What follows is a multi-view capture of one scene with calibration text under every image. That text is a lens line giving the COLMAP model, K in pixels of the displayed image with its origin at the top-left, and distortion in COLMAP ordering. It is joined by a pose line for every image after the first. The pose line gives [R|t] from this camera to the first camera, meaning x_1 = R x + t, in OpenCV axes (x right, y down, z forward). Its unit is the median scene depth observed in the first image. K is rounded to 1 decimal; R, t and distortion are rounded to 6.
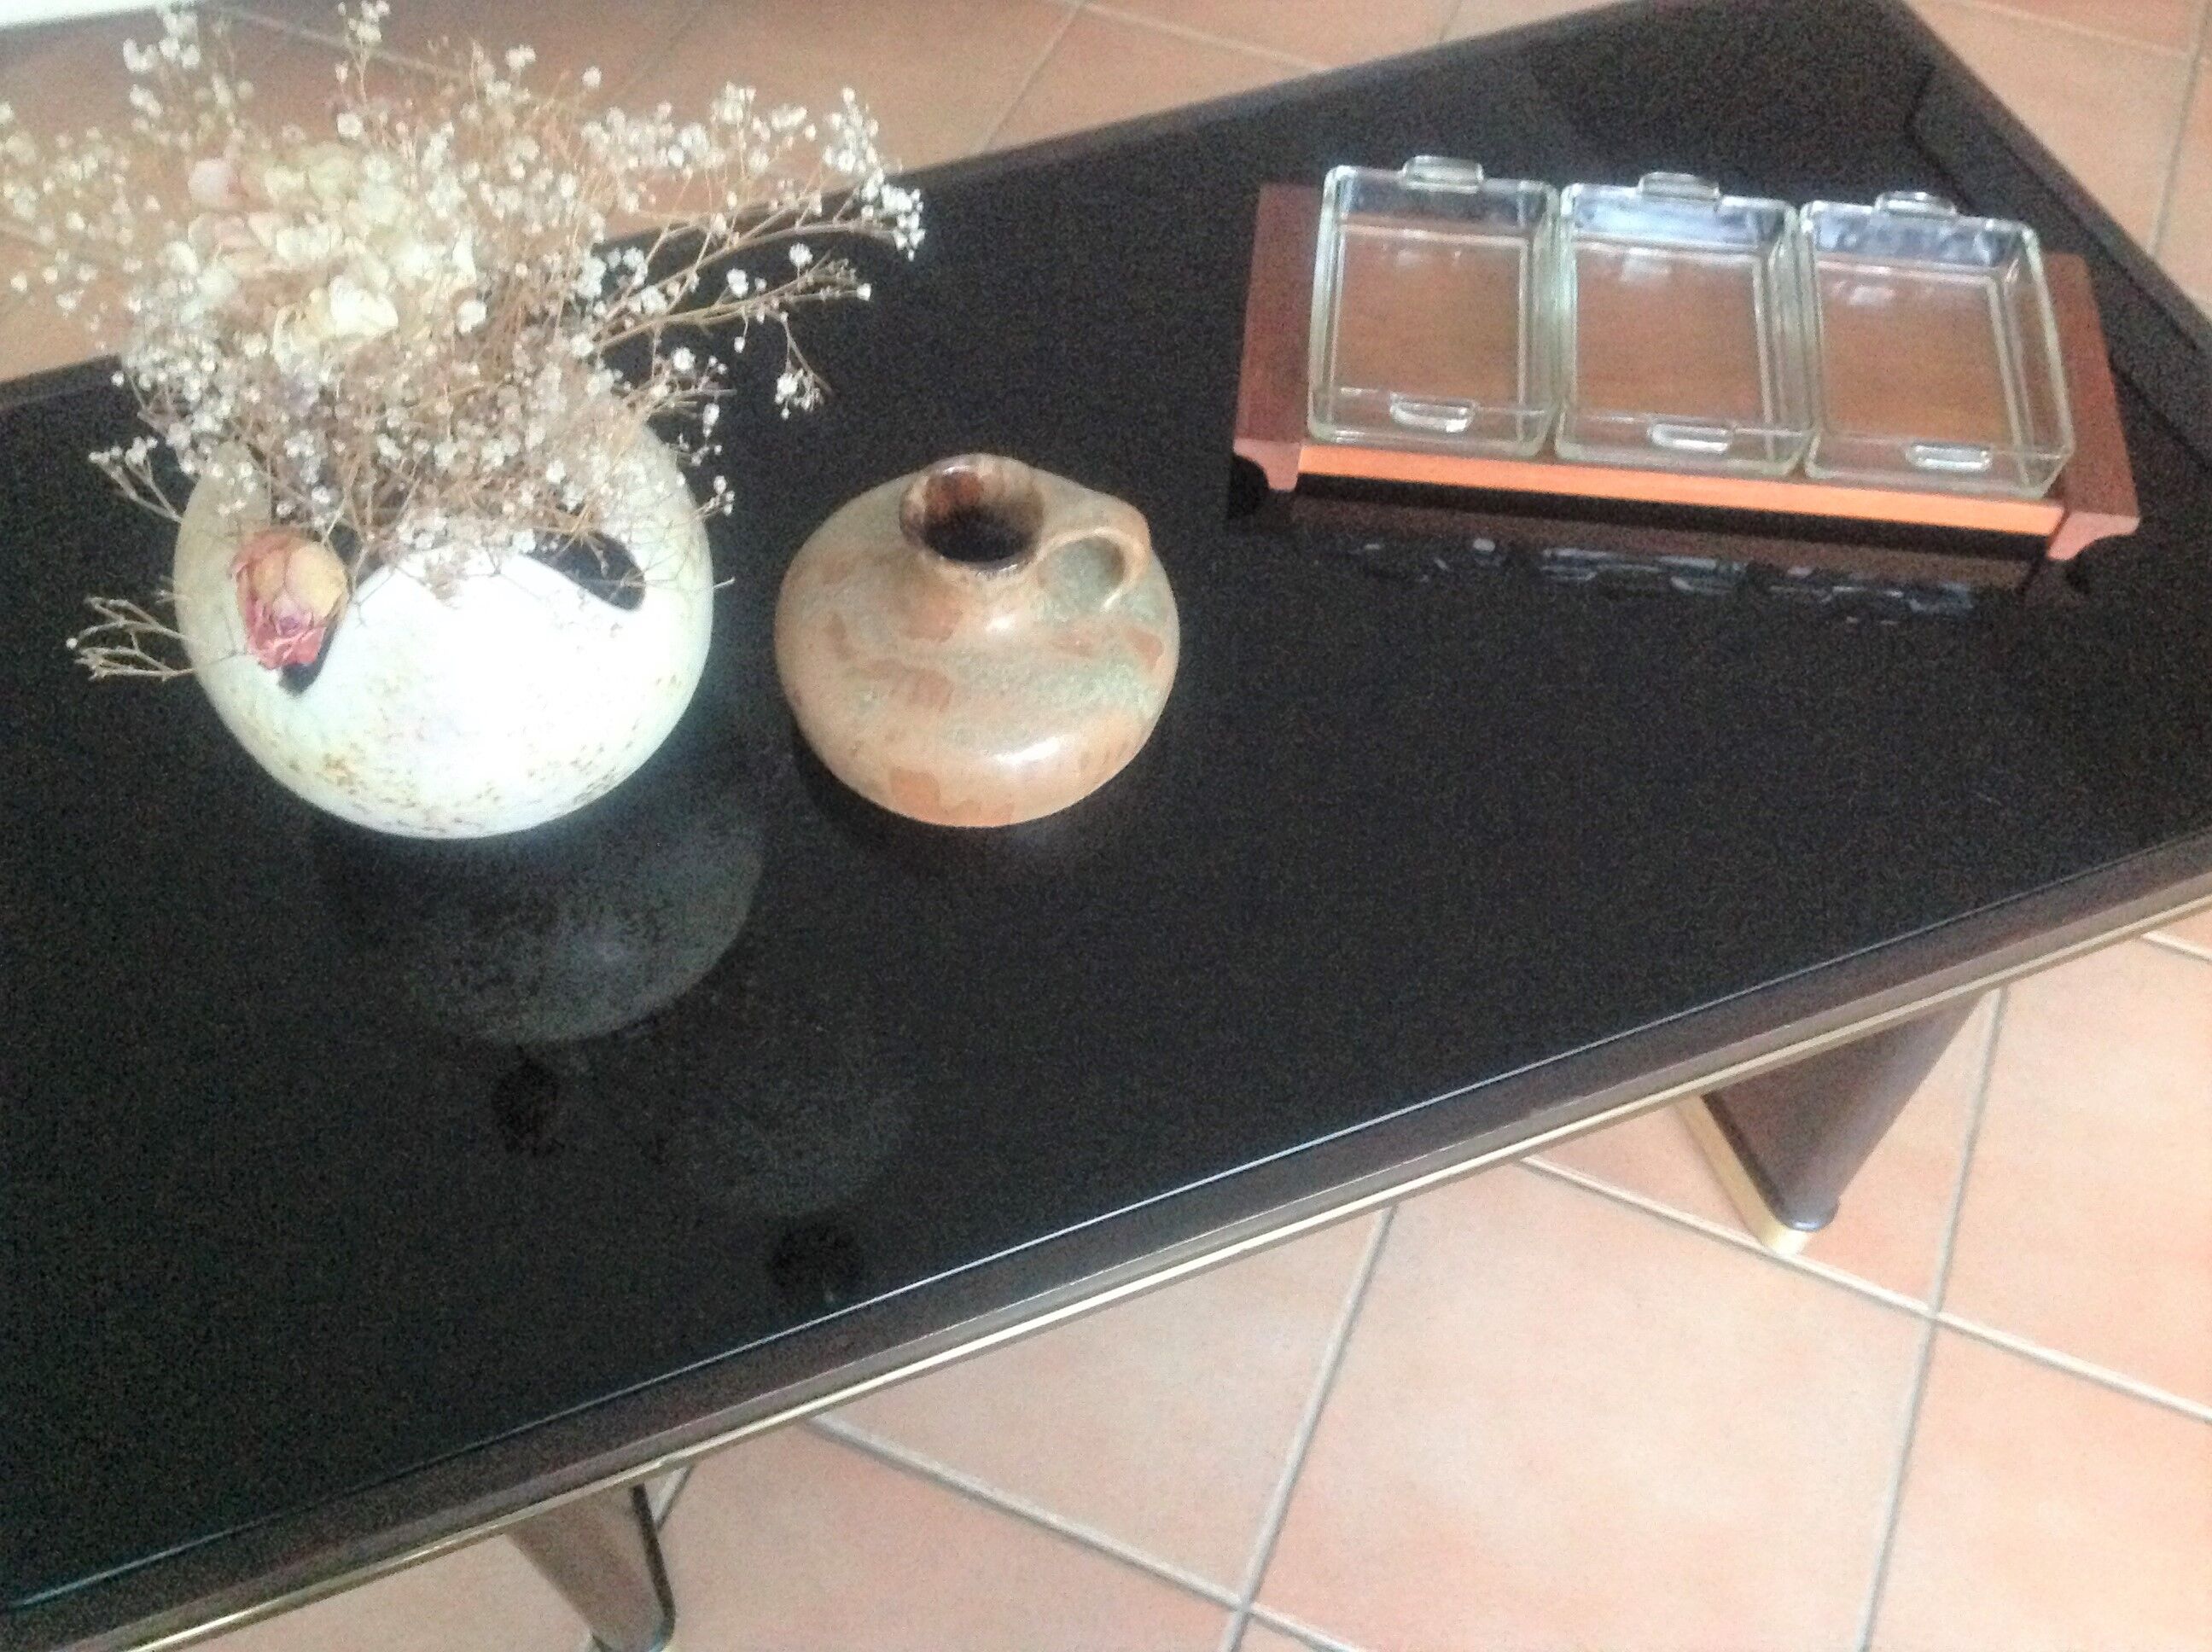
lens RADIAL K [[2120.4, 0, 1106.0], [0, 2120.4, 826.0], [0, 0, 1]] dist [0.123503, -0.274274]
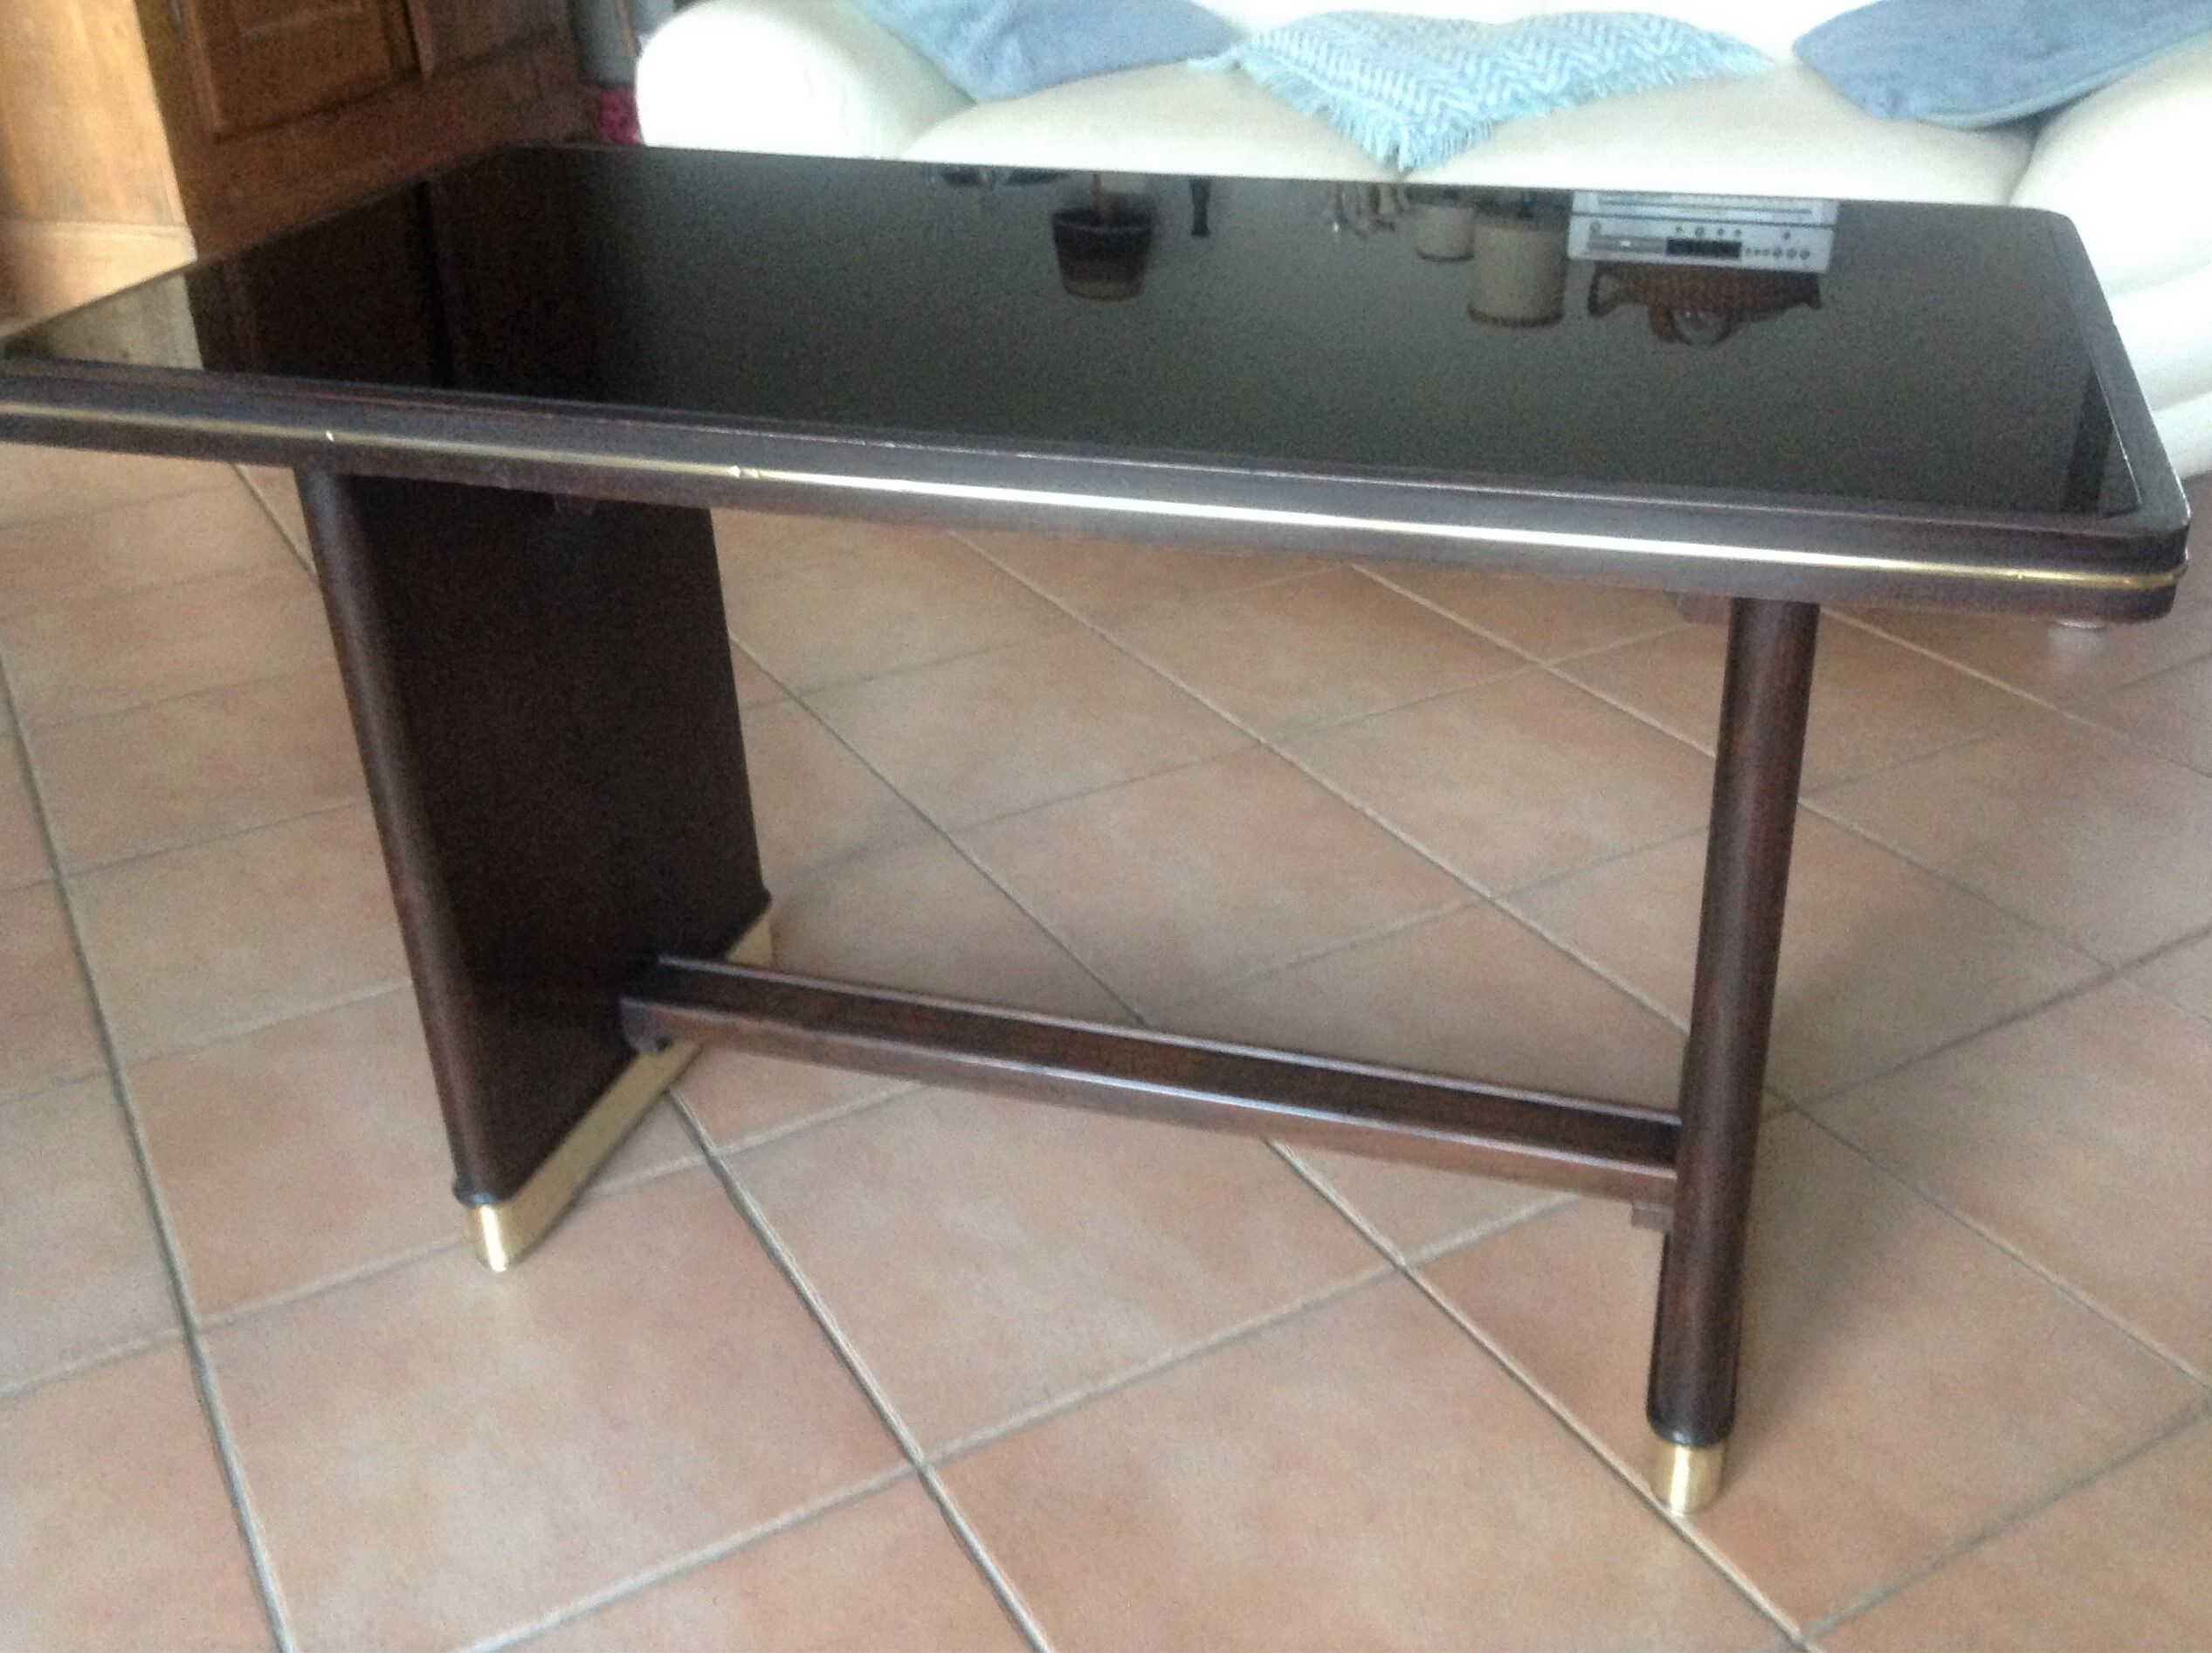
lens RADIAL K [[2120.5, 0, 1106.0], [0, 2120.5, 826.5], [0, 0, 1]] dist [0.123503, -0.274274]
pose [[0.789893, 0.260978, -0.554941, 0.831017], [-0.491570, 0.810490, -0.318535, 0.555046], [0.366644, 0.524401, 0.768489, 0.184154]]
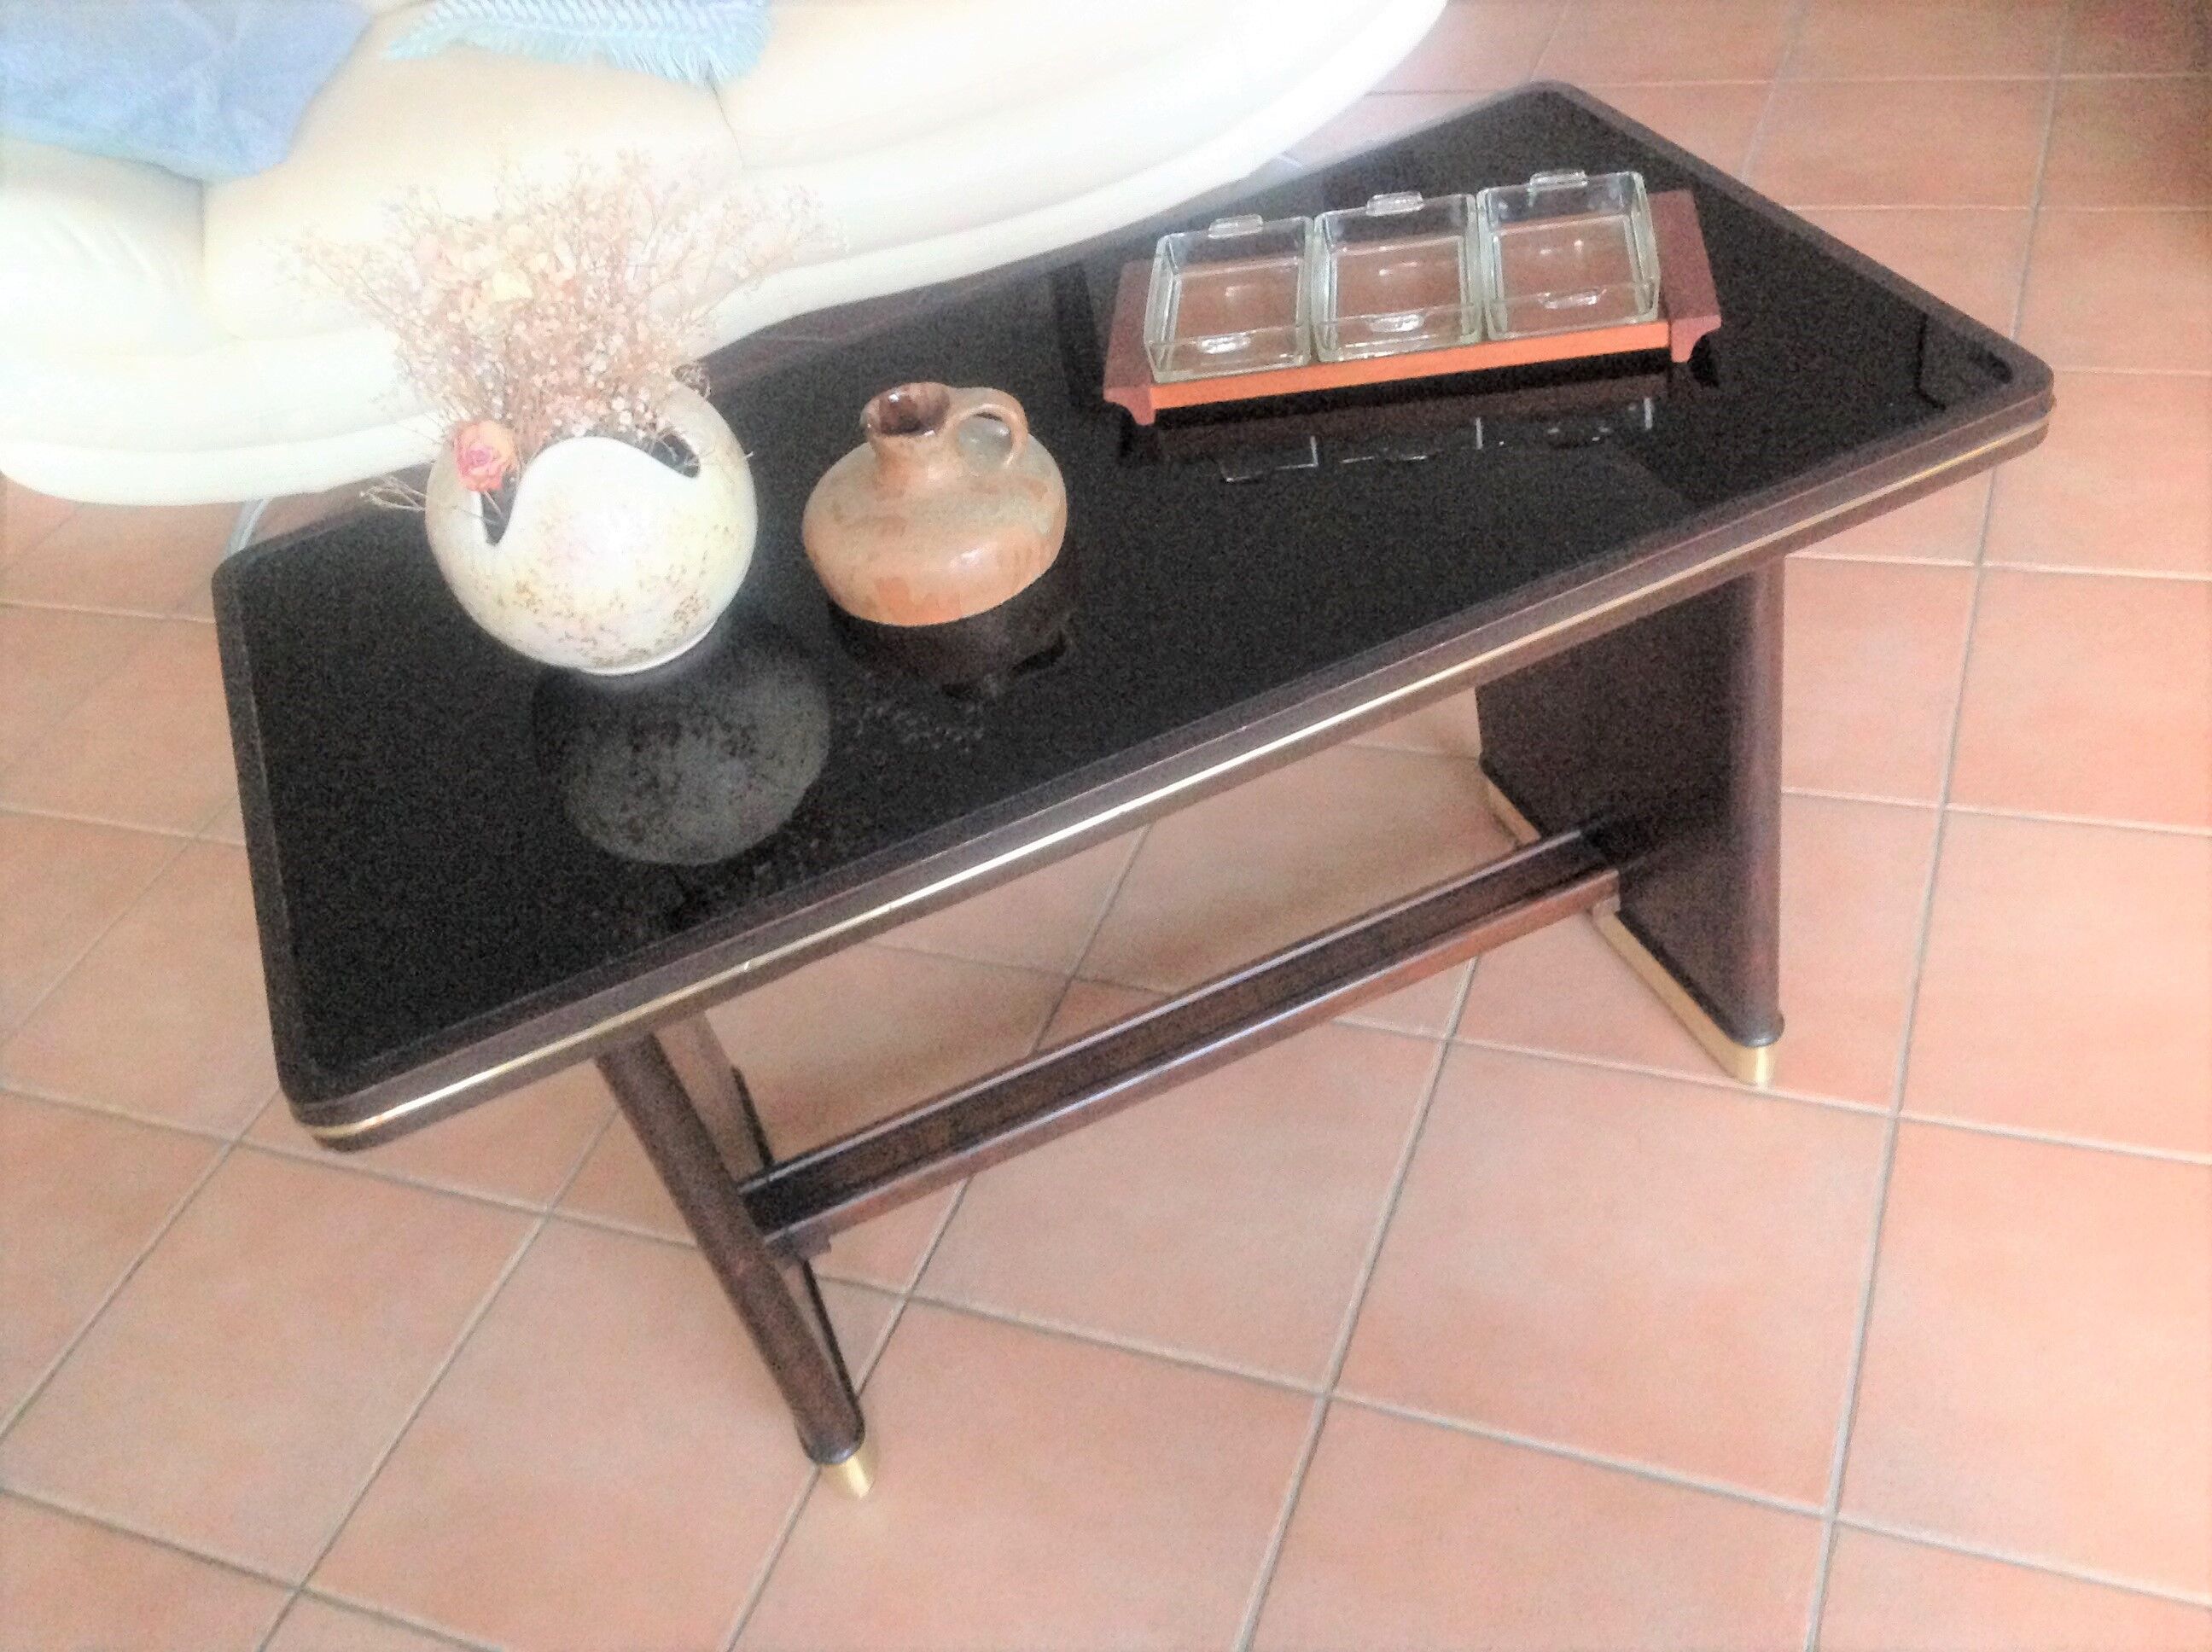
lens RADIAL K [[2112.5, 0, 1091.9], [0, 2112.5, 817.6], [0, 0, 1]] dist [0.123600, -0.280337]
pose [[0.979704, -0.160730, -0.119771, 0.182062], [0.125532, 0.957811, -0.258534, 0.484962], [0.156272, 0.238252, 0.958548, -0.349306]]
